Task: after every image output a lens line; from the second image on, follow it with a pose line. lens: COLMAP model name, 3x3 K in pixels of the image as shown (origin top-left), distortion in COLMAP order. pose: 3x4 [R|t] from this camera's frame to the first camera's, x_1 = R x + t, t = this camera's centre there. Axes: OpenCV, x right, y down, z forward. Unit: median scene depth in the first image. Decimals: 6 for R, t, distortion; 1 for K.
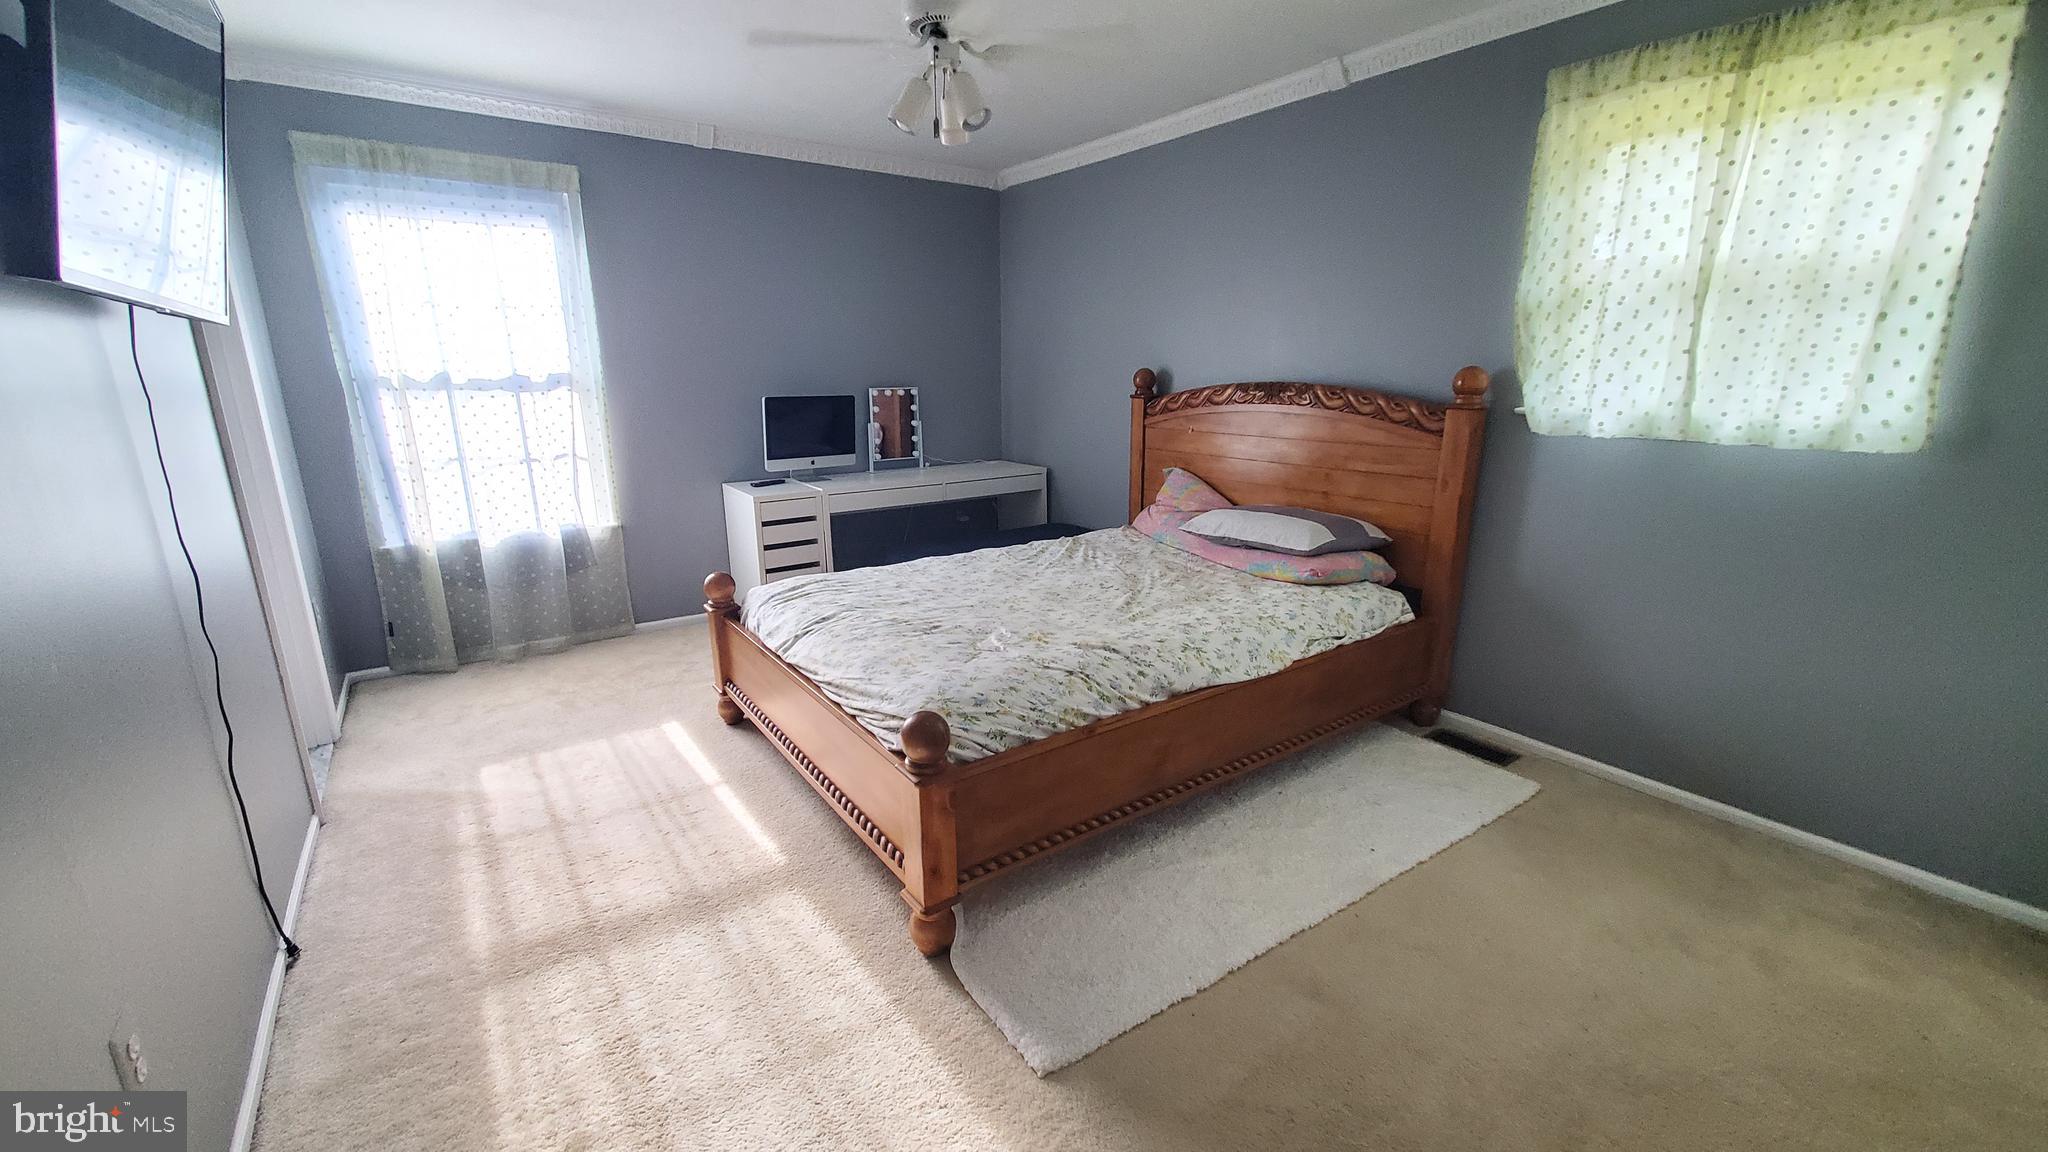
lens RADIAL K [[814.3, 0, 1014.4], [0, 814.3, 580.8], [0, 0, 1]] dist [-0.000092, -0.000585]
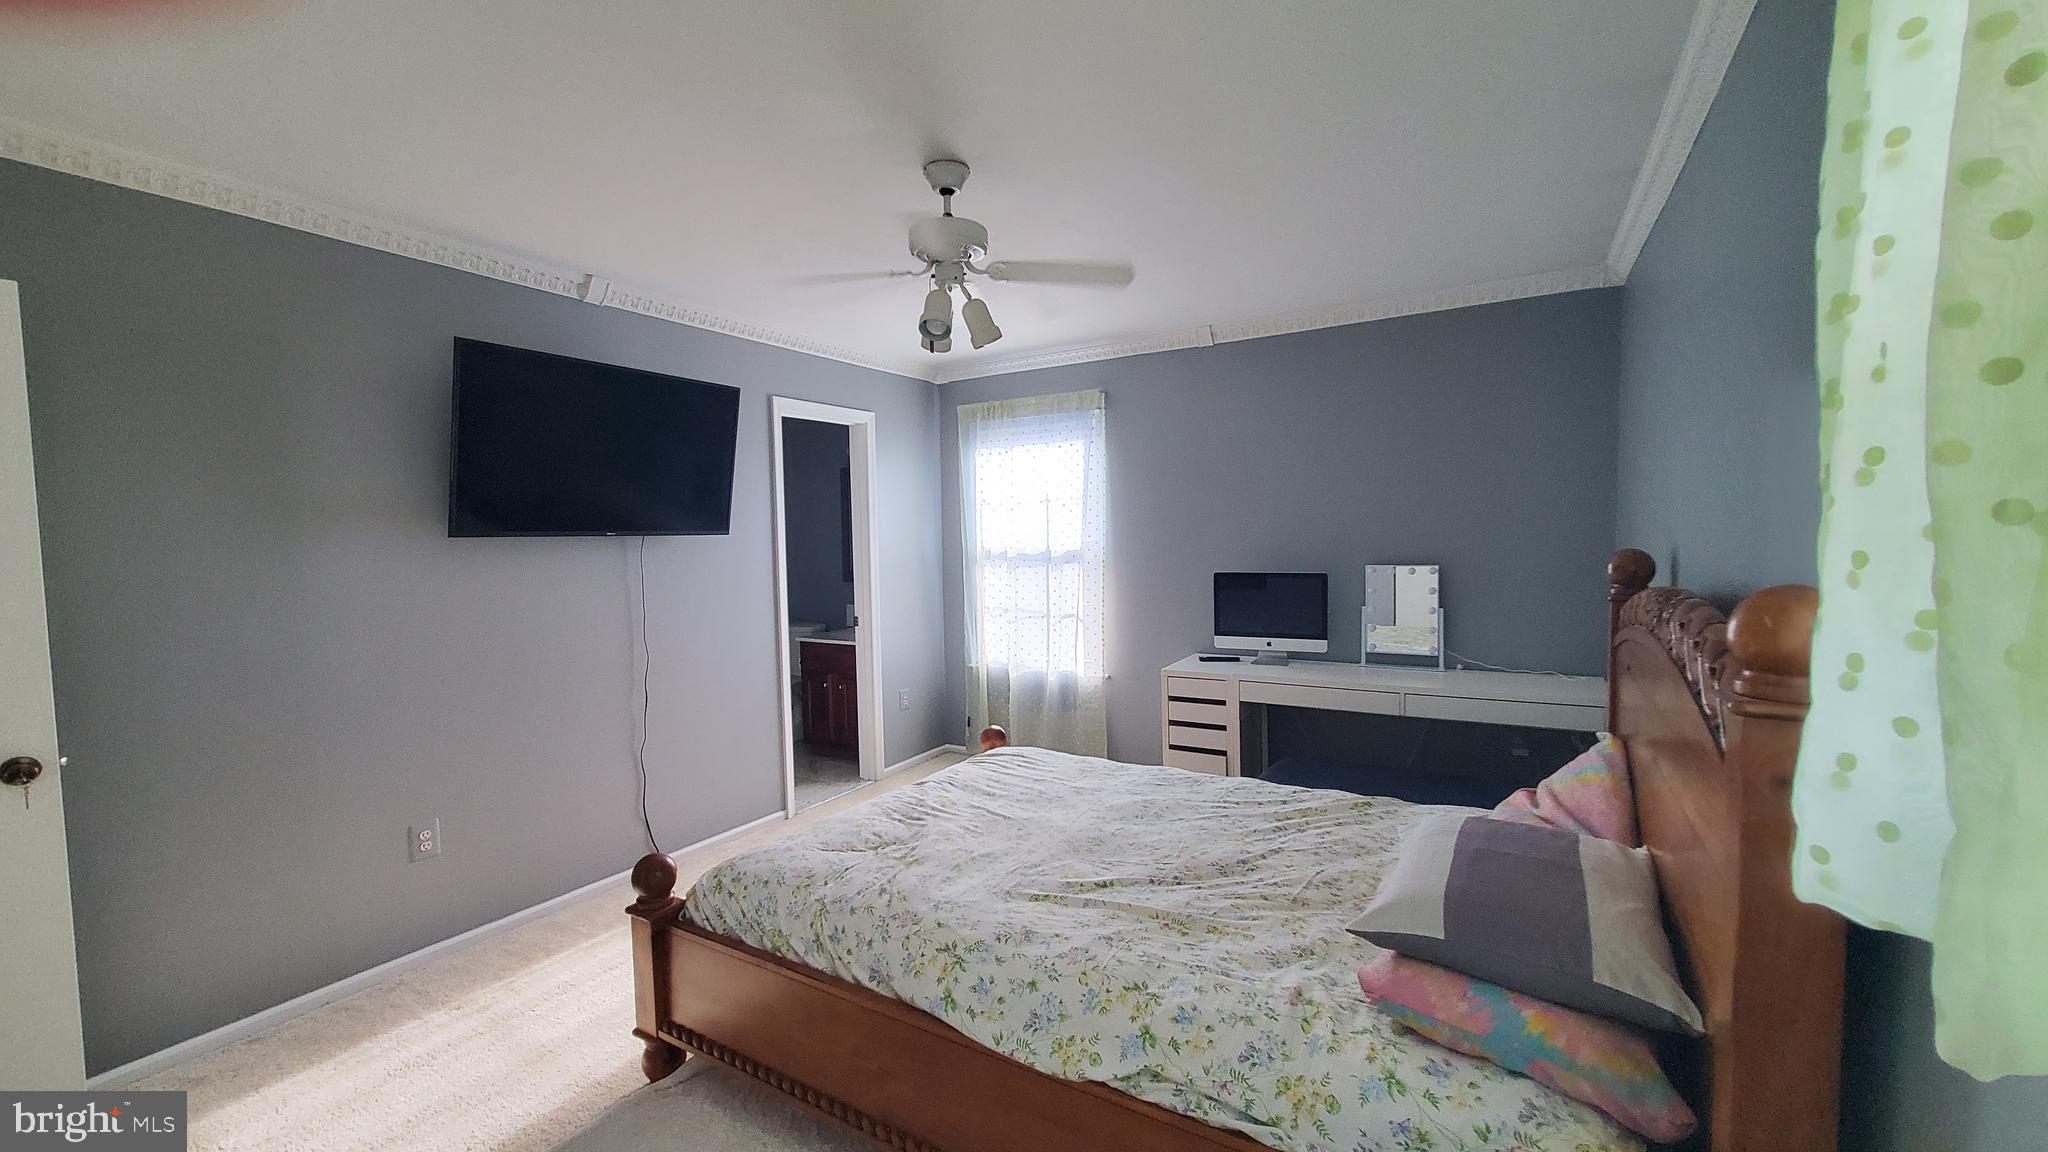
lens RADIAL K [[814.3, 0, 1014.4], [0, 814.3, 580.8], [0, 0, 1]] dist [-0.000092, -0.000585]
pose [[0.389411, 0.046487, -0.919890, 0.720400], [-0.212268, 0.976371, -0.040517, -0.178746], [0.896271, 0.211041, 0.390077, 0.575949]]
